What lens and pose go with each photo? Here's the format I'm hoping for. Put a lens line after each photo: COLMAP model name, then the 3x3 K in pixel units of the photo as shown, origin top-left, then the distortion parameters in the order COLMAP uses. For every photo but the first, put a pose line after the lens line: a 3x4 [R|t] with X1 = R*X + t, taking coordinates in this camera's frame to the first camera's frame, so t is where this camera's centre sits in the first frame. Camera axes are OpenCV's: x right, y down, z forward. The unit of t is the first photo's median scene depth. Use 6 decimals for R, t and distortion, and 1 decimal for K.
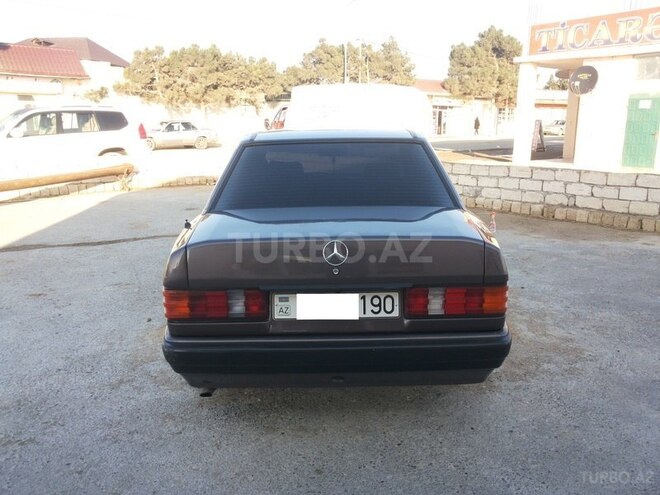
lens RADIAL K [[552.8, 0, 330.0], [0, 552.8, 247.5], [0, 0, 1]] dist [0.003747, 0.004317]
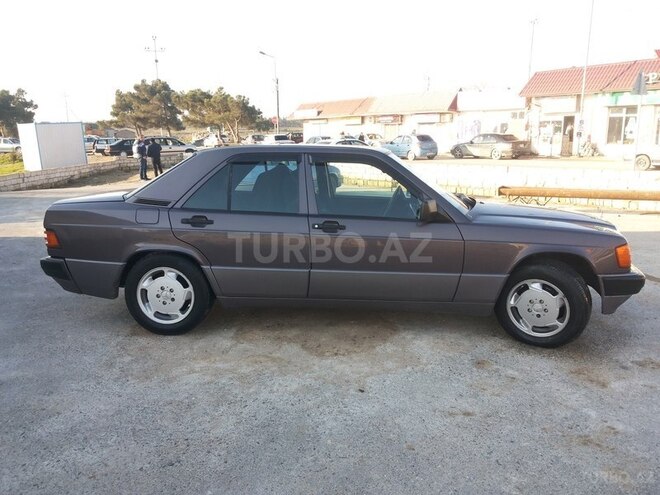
lens RADIAL K [[536.8, 0, 341.8], [0, 536.8, 248.5], [0, 0, 1]] dist [0.006654, -0.056007]
pose [[-0.075464, 0.189345, -0.979006, 1.006578], [-0.230142, 0.951991, 0.201860, -0.222944], [0.970227, 0.240543, -0.028265, 1.033574]]
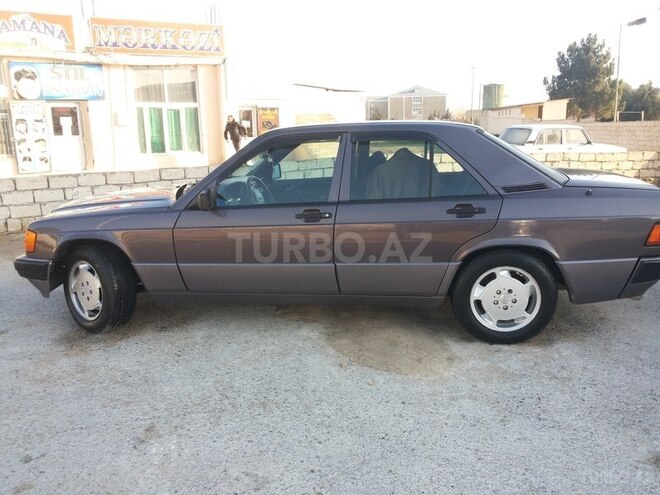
lens RADIAL K [[536.8, 0, 341.8], [0, 536.8, 248.5], [0, 0, 1]] dist [0.006654, -0.056007]
pose [[0.124119, -0.221539, 0.967220, -0.915840], [0.232860, 0.954040, 0.188638, -0.170709], [-0.964557, 0.201813, 0.170002, 0.820818]]
